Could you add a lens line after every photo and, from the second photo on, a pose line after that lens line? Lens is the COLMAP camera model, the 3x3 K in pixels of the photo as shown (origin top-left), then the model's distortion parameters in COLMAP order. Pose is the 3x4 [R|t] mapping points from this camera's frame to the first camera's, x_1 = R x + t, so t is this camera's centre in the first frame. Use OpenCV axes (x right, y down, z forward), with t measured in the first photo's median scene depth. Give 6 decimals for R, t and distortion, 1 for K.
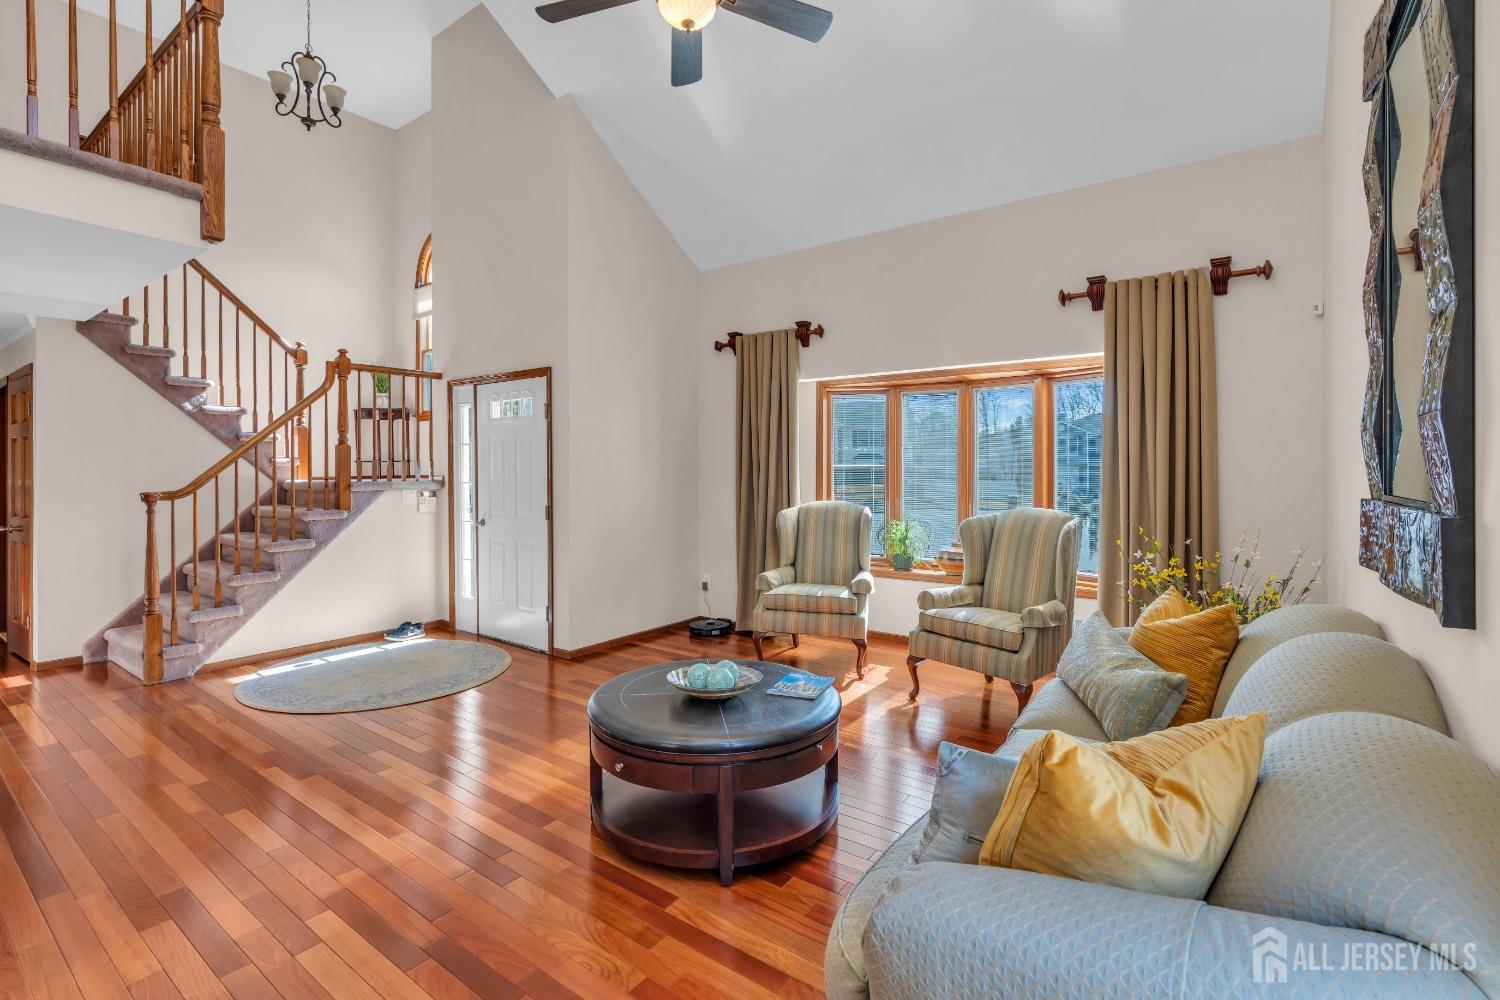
lens RADIAL K [[676.9, 0, 746.7], [0, 676.9, 478.6], [0, 0, 1]] dist [0.000224, 0.000795]
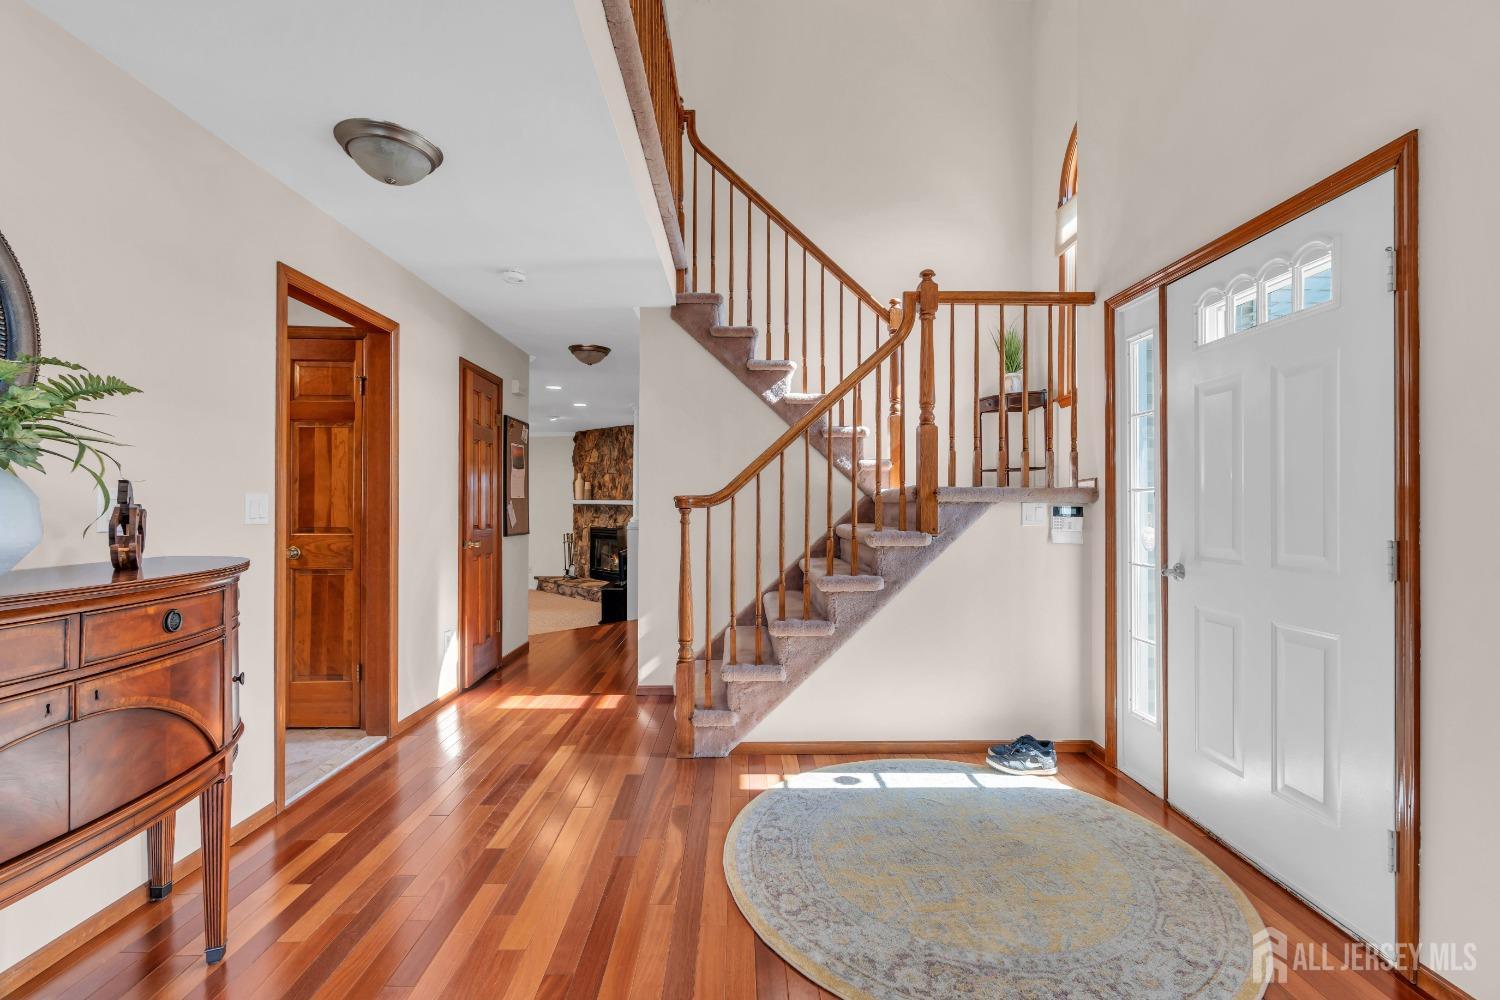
lens RADIAL K [[663.4, 0, 750.0], [0, 663.4, 500.0], [0, 0, 1]] dist [0.000721, 0.000901]
pose [[0.608255, -0.001769, -0.793739, -0.216723], [-0.014742, 0.999800, -0.013525, 0.027719], [0.793604, 0.019928, 0.608108, 0.509456]]
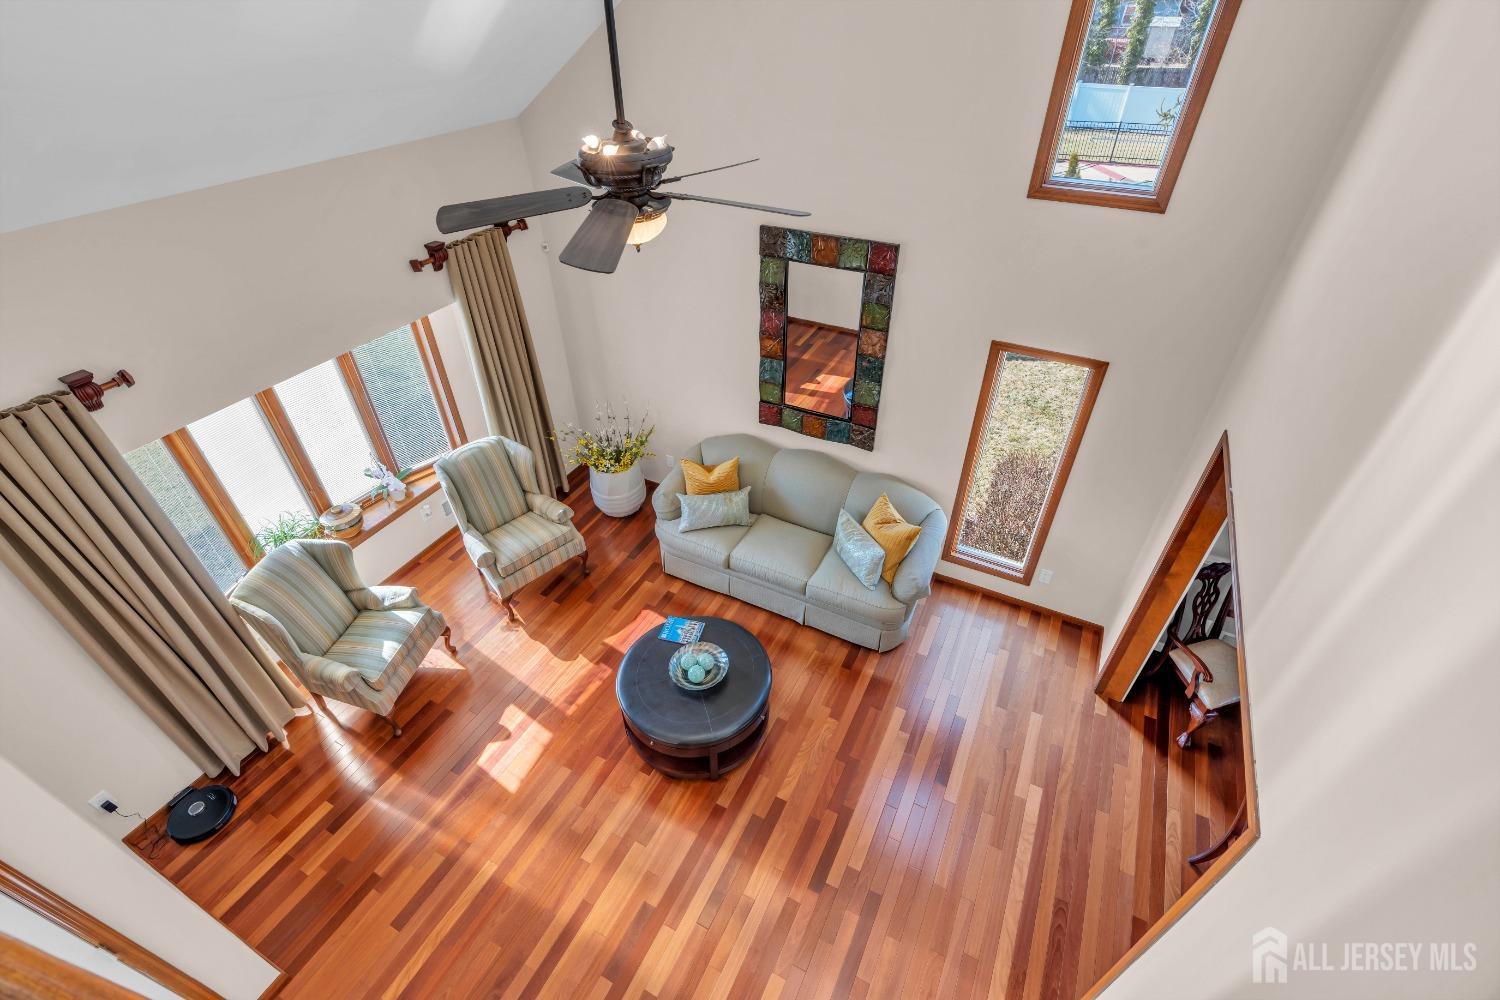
lens RADIAL K [[670.4, 0, 750.0], [0, 670.4, 500.0], [0, 0, 1]] dist [-0.005182, 0.000366]
pose [[-0.170756, -0.615566, 0.769364, -0.531775], [0.014276, 0.779204, 0.626608, -0.507088], [-0.985210, 0.117981, -0.124266, 0.520675]]
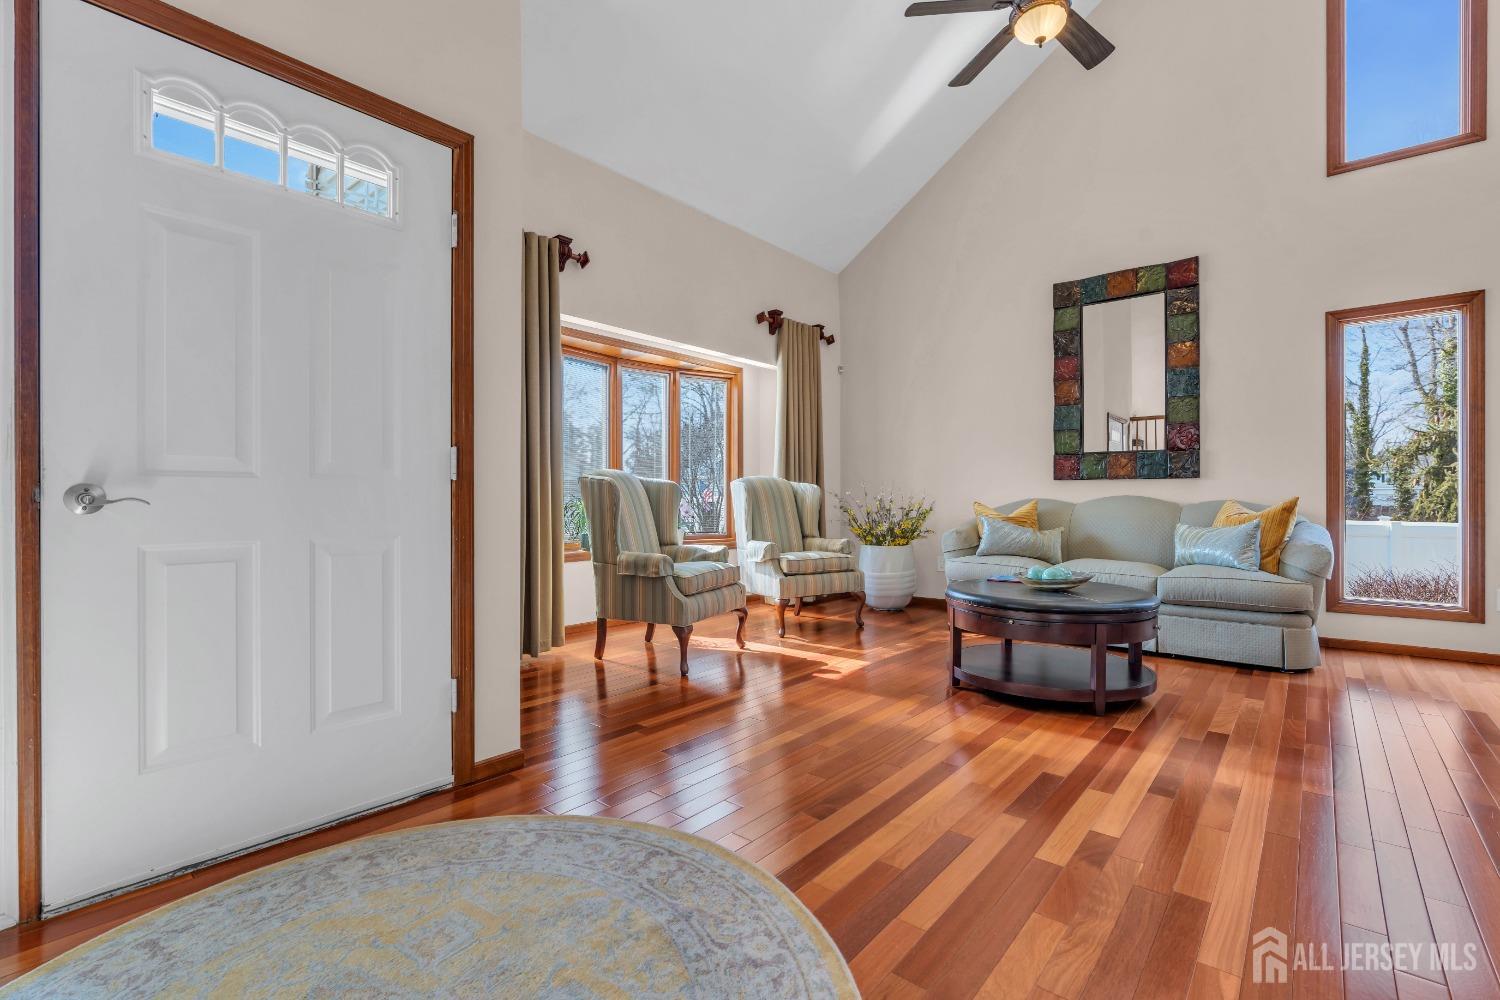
lens RADIAL K [[670.4, 0, 750.0], [0, 670.4, 500.0], [0, 0, 1]] dist [-0.005182, 0.000366]
pose [[0.063589, -0.001396, 0.997975, -0.683196], [0.013666, 0.999906, 0.000528, 0.073538], [-0.997883, 0.013605, 0.063602, 0.751585]]
